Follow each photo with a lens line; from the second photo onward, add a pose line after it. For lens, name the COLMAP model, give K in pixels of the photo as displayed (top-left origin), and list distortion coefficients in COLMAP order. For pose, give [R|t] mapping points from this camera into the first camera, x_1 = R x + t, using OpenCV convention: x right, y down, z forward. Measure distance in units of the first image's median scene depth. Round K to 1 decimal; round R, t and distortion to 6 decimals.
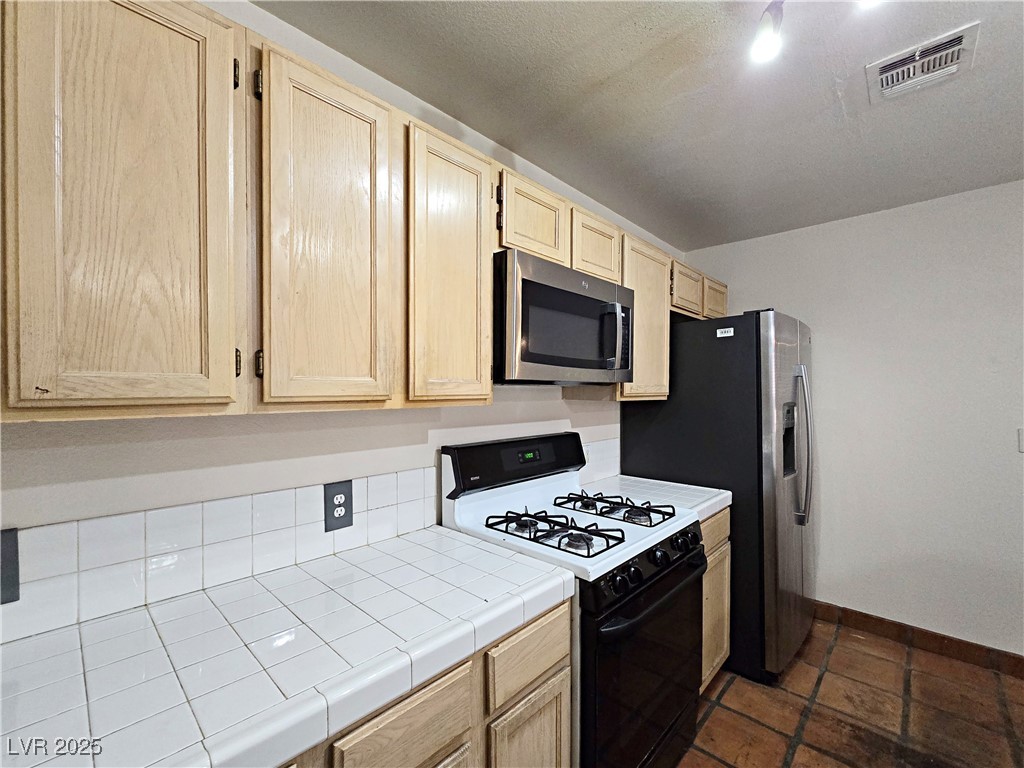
lens RADIAL K [[434.6, 0, 516.6], [0, 434.6, 393.9], [0, 0, 1]] dist [-0.000395, 0.000839]
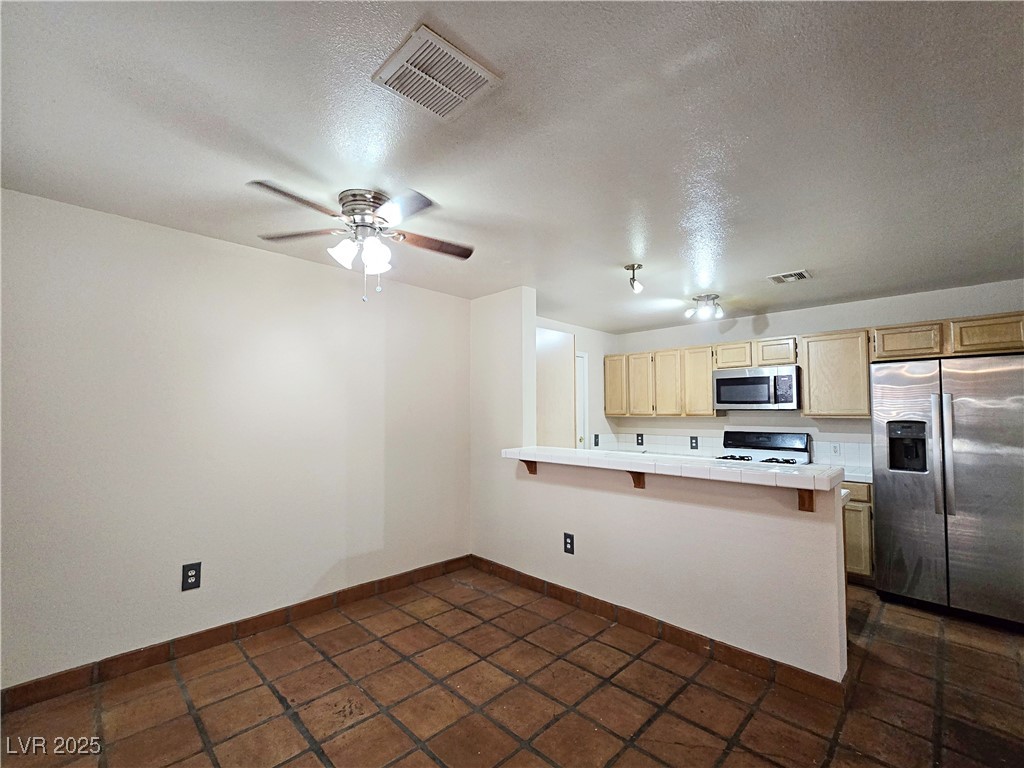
lens RADIAL K [[442.6, 0, 515.9], [0, 442.6, 394.1], [0, 0, 1]] dist [-0.001842, 0.000295]
pose [[-0.029050, -0.040330, -0.998764, 2.745445], [-0.006490, 0.999172, -0.040158, -0.002292], [0.999557, 0.005316, -0.029288, -0.344753]]
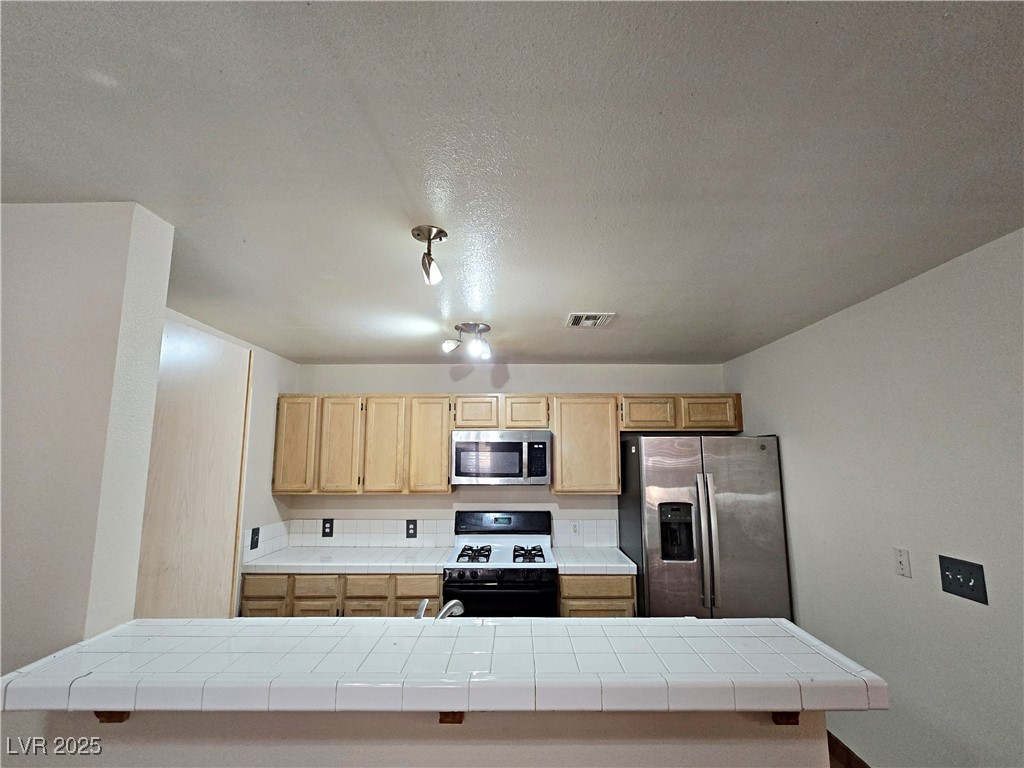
lens RADIAL K [[457.2, 0, 516.1], [0, 457.2, 395.7], [0, 0, 1]] dist [0.000948, 0.000252]
pose [[0.678792, -0.096901, -0.727909, 1.702530], [-0.005223, 0.990593, -0.136740, -0.138070], [0.734312, 0.096619, 0.671901, -0.396477]]
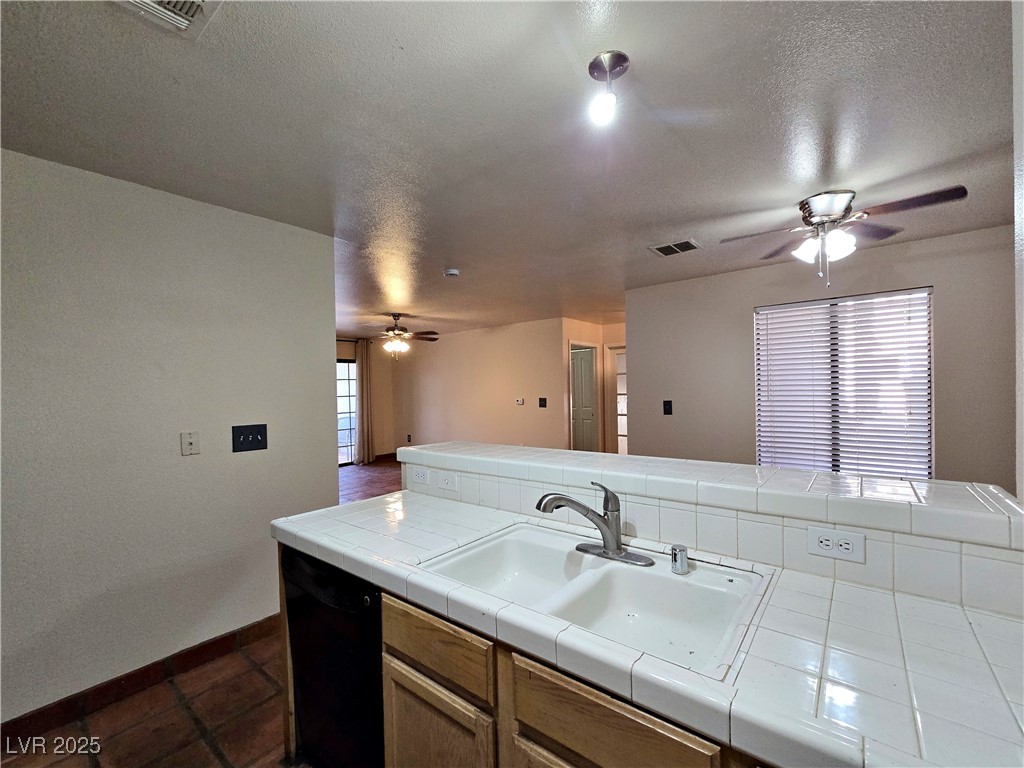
lens RADIAL K [[434.6, 0, 516.6], [0, 434.6, 393.9], [0, 0, 1]] dist [-0.000395, 0.000839]
pose [[-0.071927, -0.007665, 0.997380, 0.074806], [0.027184, 0.999584, 0.009643, -0.002496], [-0.997039, 0.027807, -0.071689, 0.343426]]
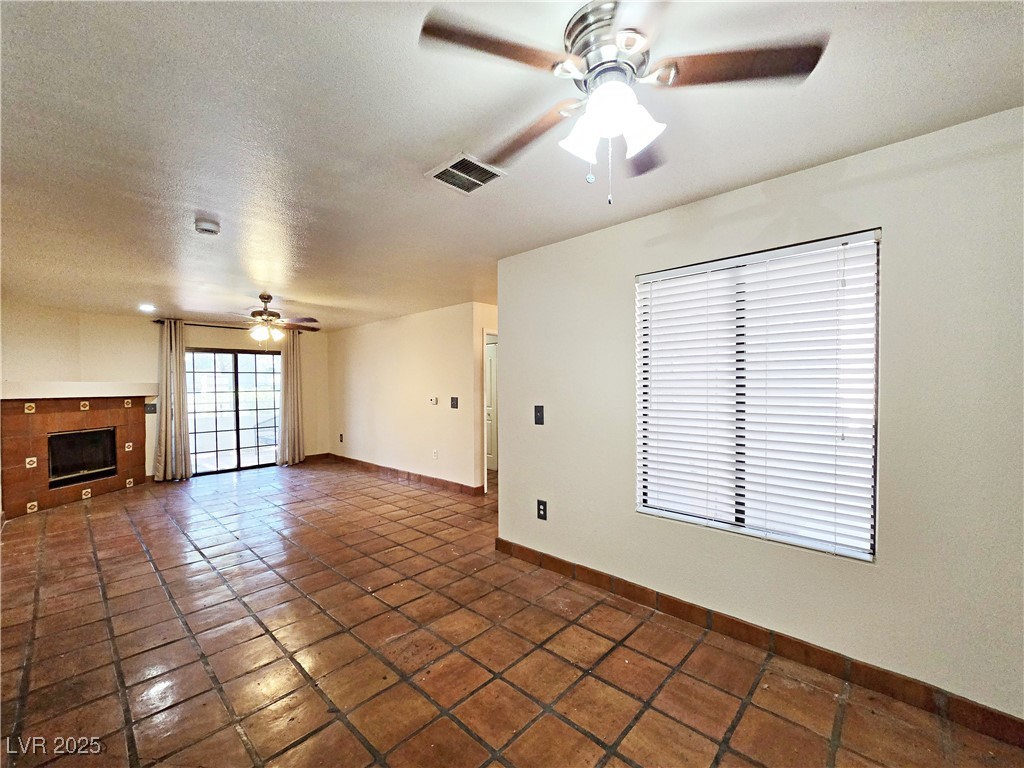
lens RADIAL K [[424.7, 0, 515.1], [0, 424.7, 393.8], [0, 0, 1]] dist [-0.000149, -0.000038]
pose [[0.003406, -0.018904, 0.999816, 0.712402], [0.012598, 0.999743, 0.018860, -0.003554], [-0.999915, 0.012531, 0.003643, -0.651191]]
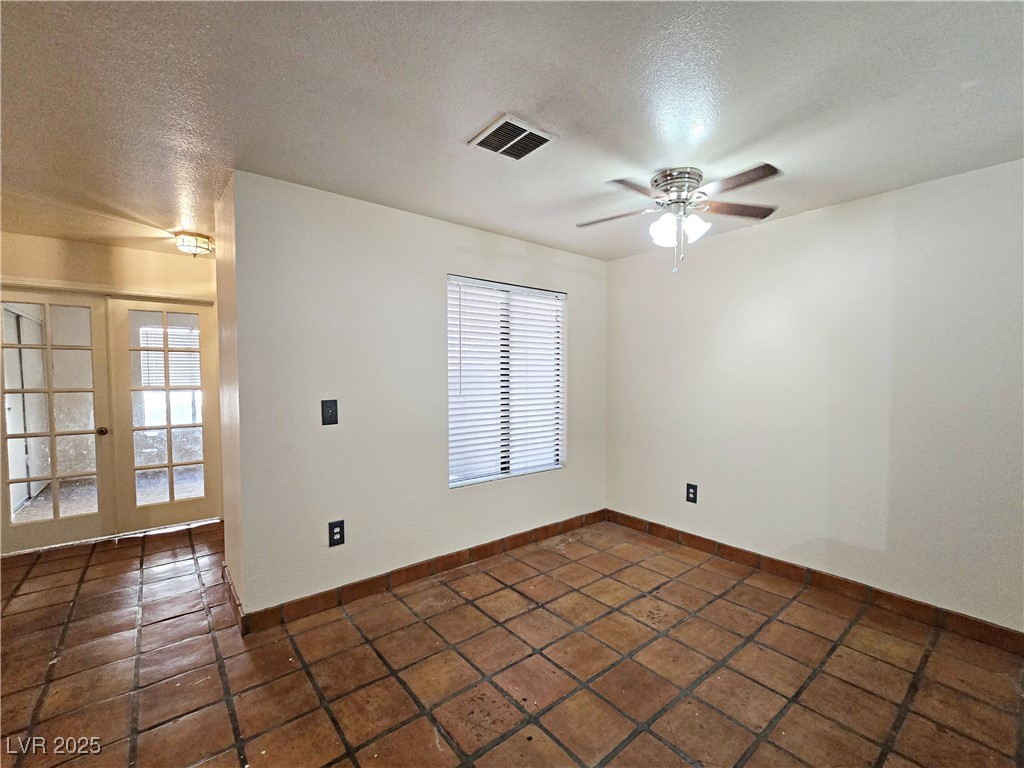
lens RADIAL K [[442.6, 0, 515.9], [0, 442.6, 394.1], [0, 0, 1]] dist [-0.001842, 0.000295]
pose [[-0.990484, -0.003952, 0.137575, 1.778362], [0.003146, 0.998676, 0.051344, -0.009839], [-0.137596, 0.051288, -0.989160, 0.665894]]
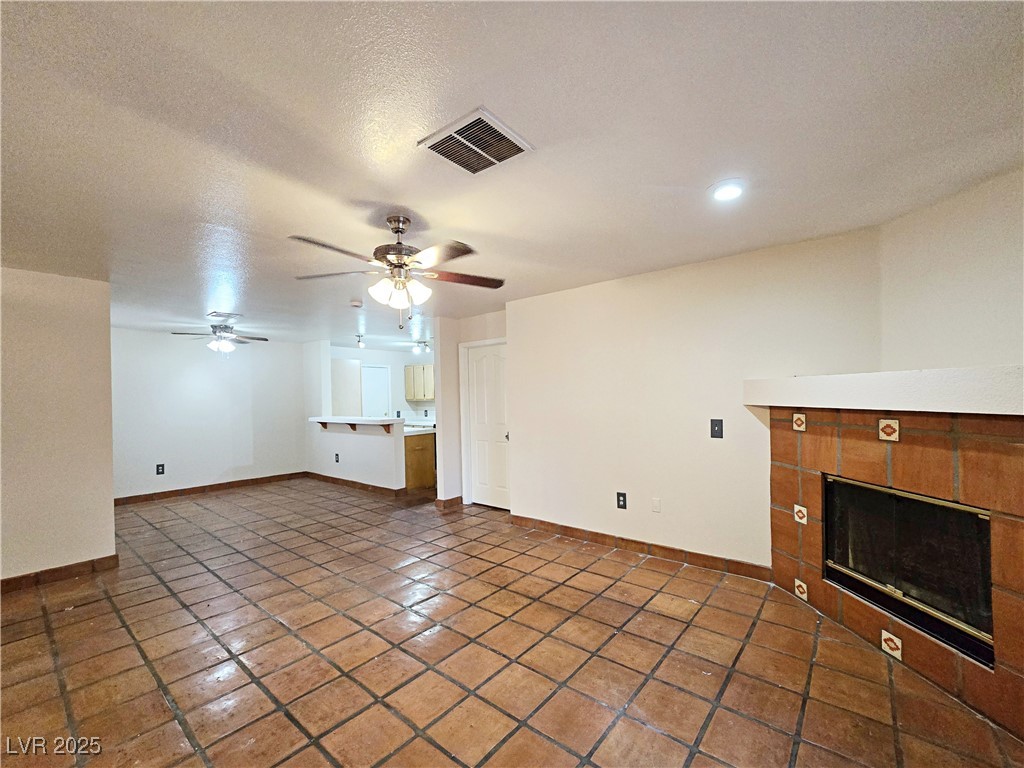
lens RADIAL K [[428.1, 0, 514.3], [0, 428.1, 393.9], [0, 0, 1]] dist [-0.002072, -0.000125]
pose [[0.055073, -0.005508, -0.998467, 5.068374], [0.013764, 0.999894, -0.004756, -0.015378], [0.998387, -0.013481, 0.055143, 1.337425]]
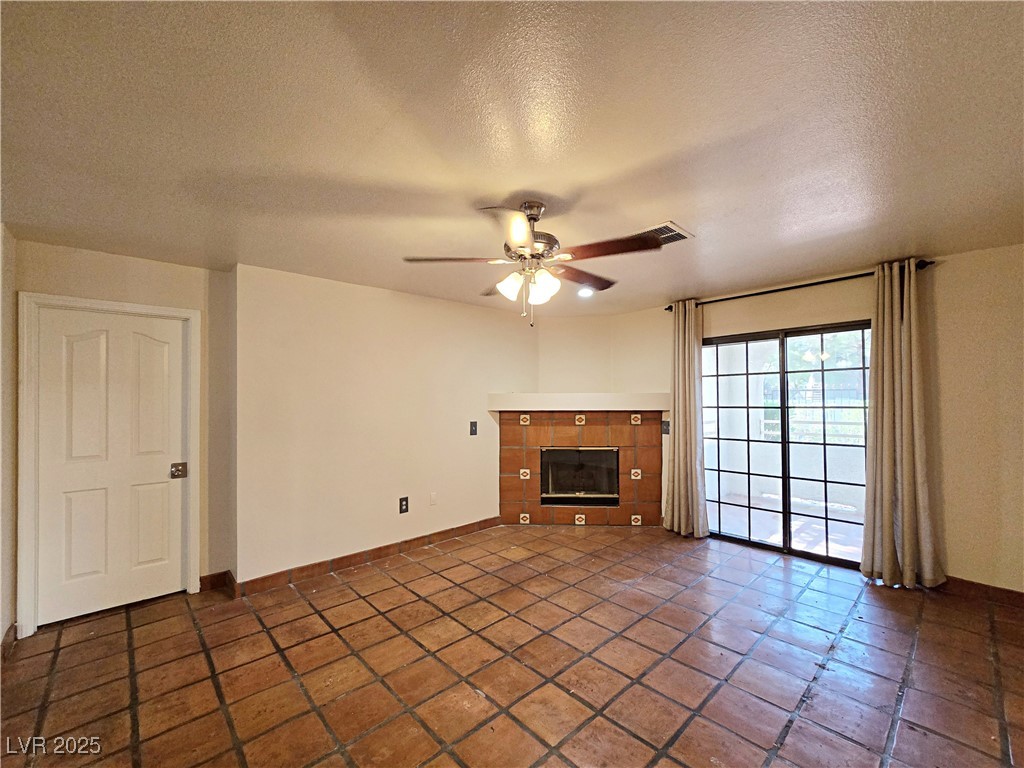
lens RADIAL K [[424.7, 0, 515.1], [0, 424.7, 393.8], [0, 0, 1]] dist [-0.000149, -0.000038]
pose [[0.996858, -0.007490, -0.078857, 3.631100], [0.006333, 0.999869, -0.014917, -0.028331], [0.078958, 0.014370, 0.996774, -0.272328]]
